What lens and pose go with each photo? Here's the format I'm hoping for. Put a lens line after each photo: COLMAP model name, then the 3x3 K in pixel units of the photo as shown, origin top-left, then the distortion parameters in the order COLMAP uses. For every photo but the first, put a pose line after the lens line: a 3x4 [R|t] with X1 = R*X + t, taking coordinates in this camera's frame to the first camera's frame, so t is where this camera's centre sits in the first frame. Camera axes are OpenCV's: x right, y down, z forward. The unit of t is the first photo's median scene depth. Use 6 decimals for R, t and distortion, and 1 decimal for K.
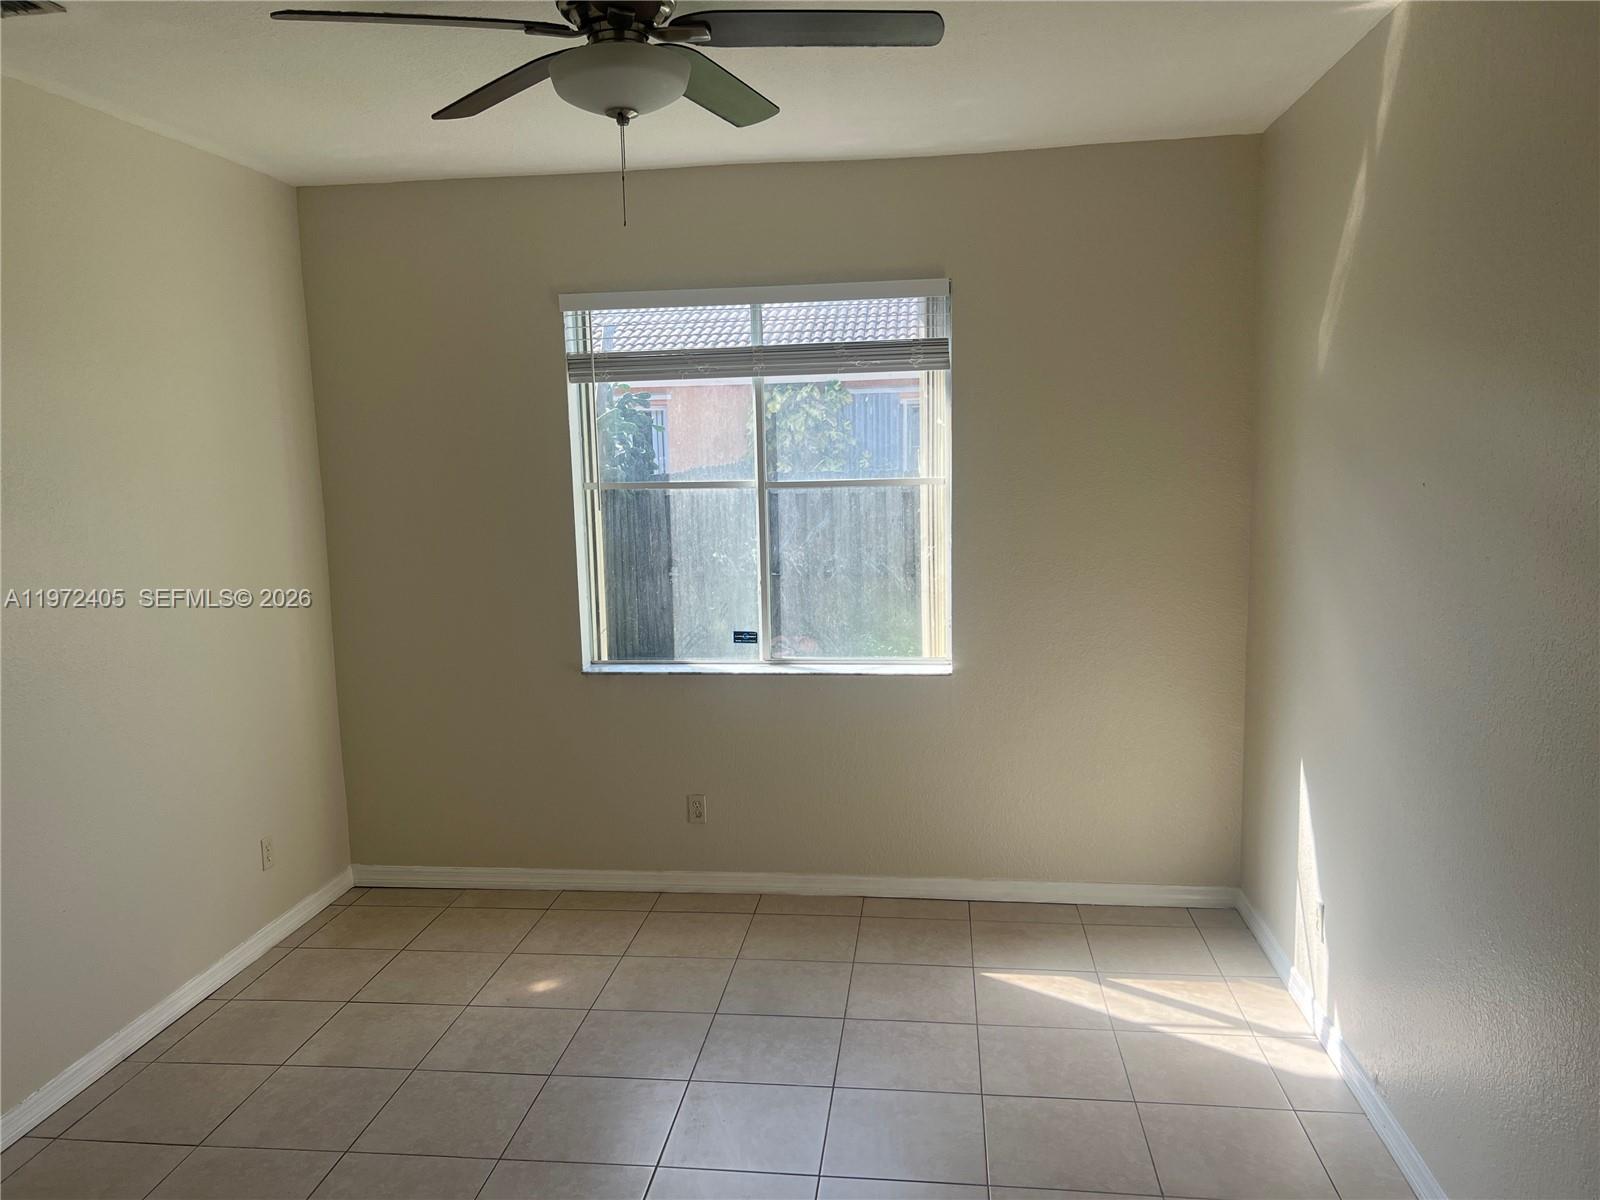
lens RADIAL K [[1205.7, 0, 786.1], [0, 1205.7, 611.8], [0, 0, 1]] dist [0.045808, -0.050664]
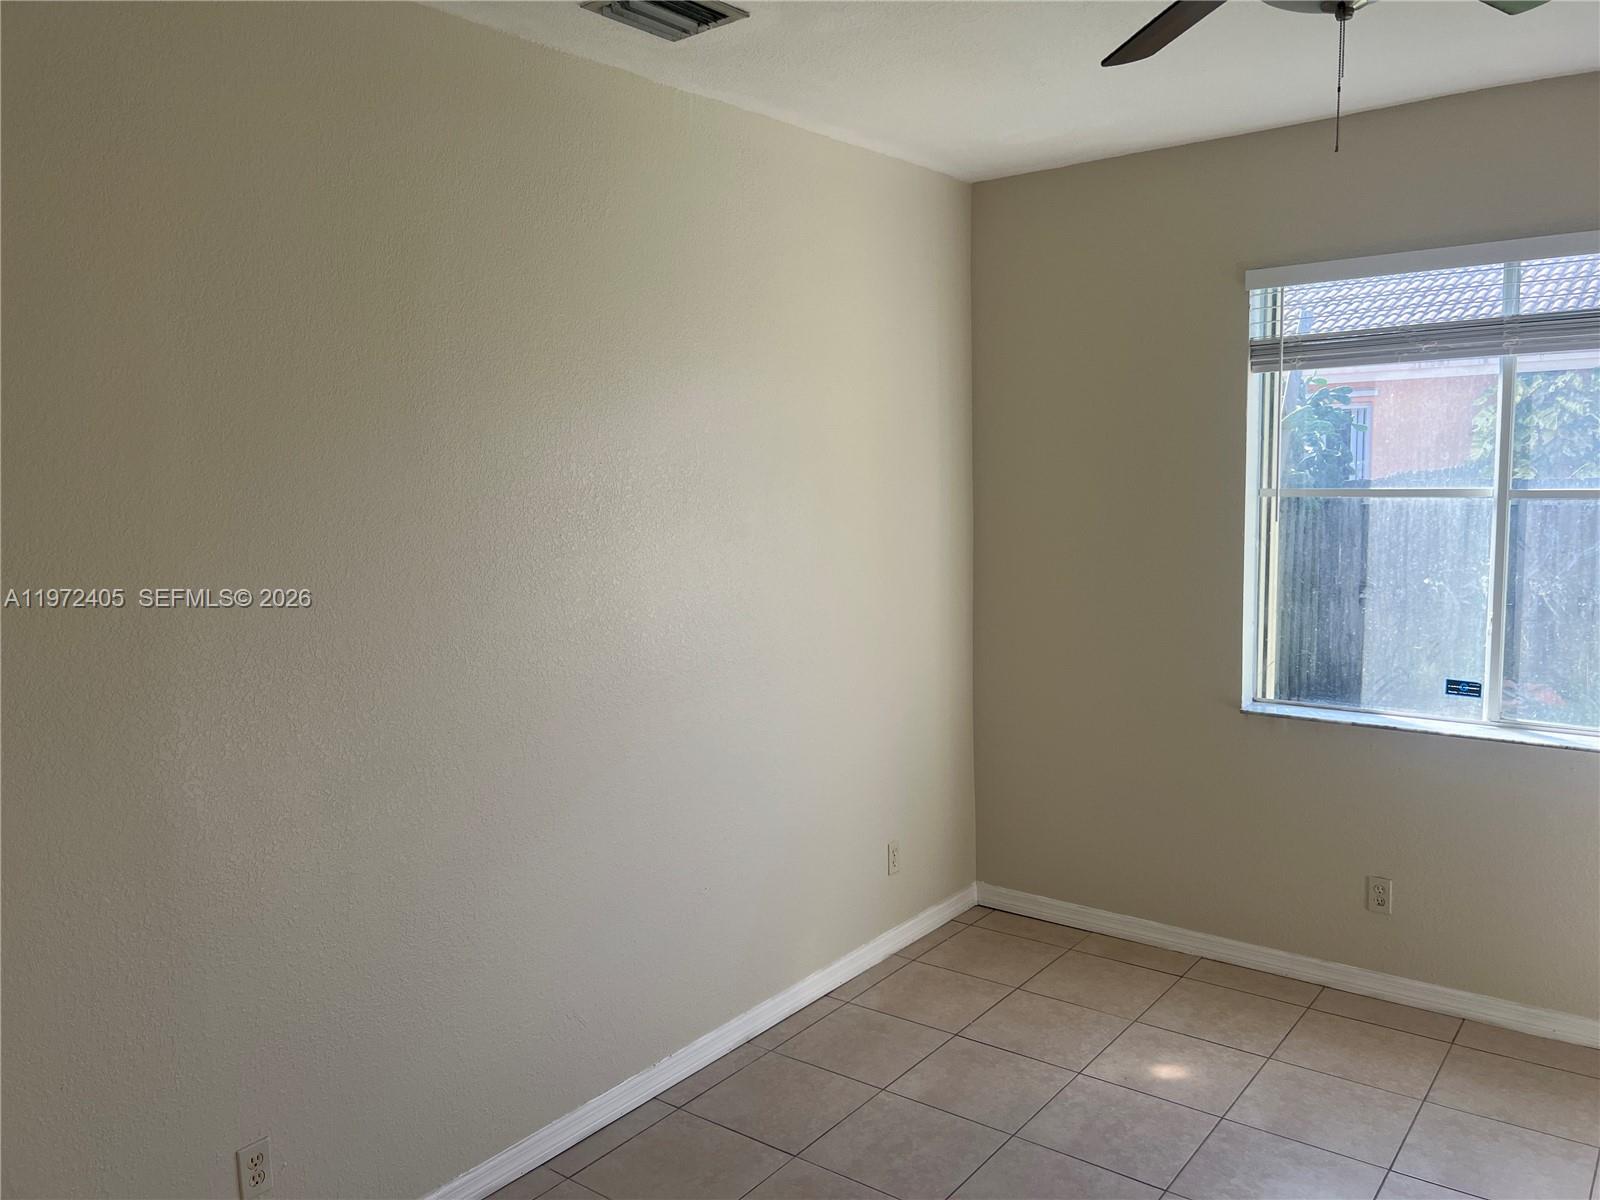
lens RADIAL K [[1205.7, 0, 787.6], [0, 1205.7, 603.0], [0, 0, 1]] dist [0.045808, -0.050664]
pose [[0.857956, 0.063449, -0.509791, -0.011778], [-0.069163, 0.997575, 0.007761, -0.010418], [0.509047, 0.028600, 0.860263, 0.099260]]
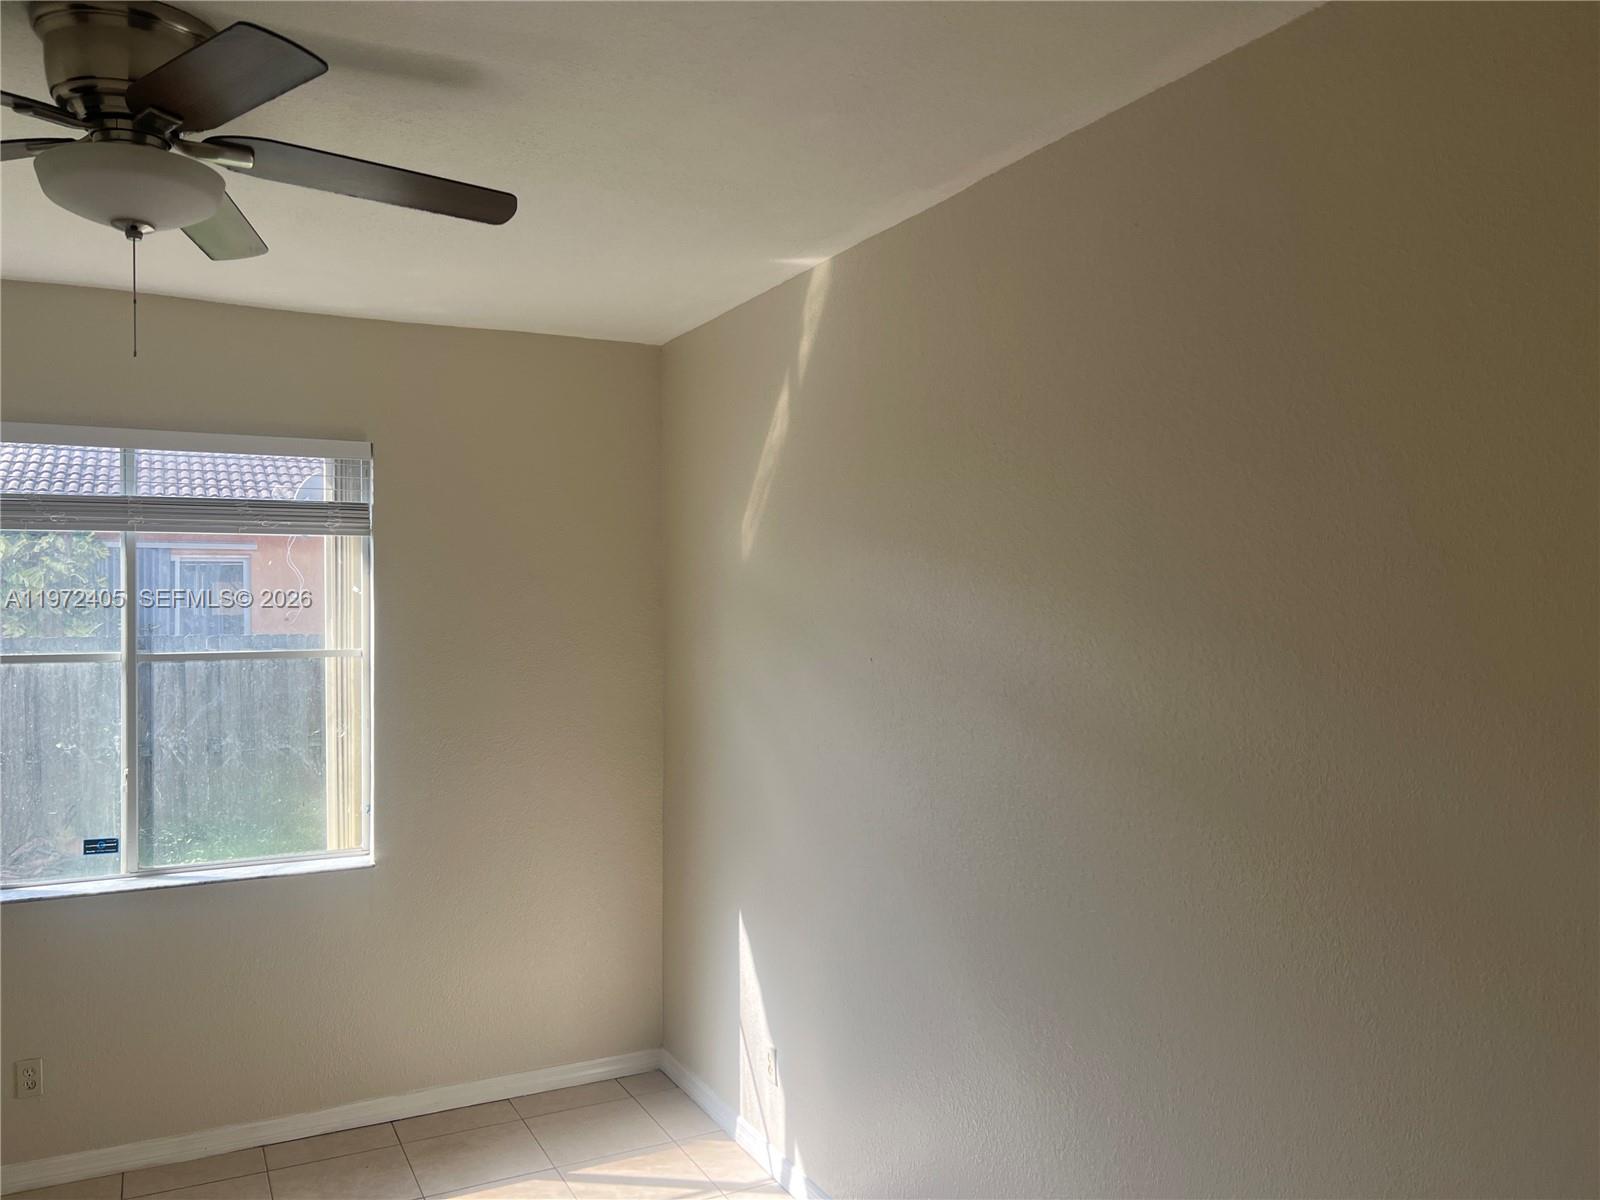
lens RADIAL K [[1205.7, 0, 785.4], [0, 1205.7, 605.5], [0, 0, 1]] dist [0.045808, -0.050664]
pose [[0.822071, 0.019776, 0.569042, -0.132254], [0.059447, 0.990954, -0.120319, -0.013936], [-0.566273, 0.132738, 0.813459, 0.056025]]
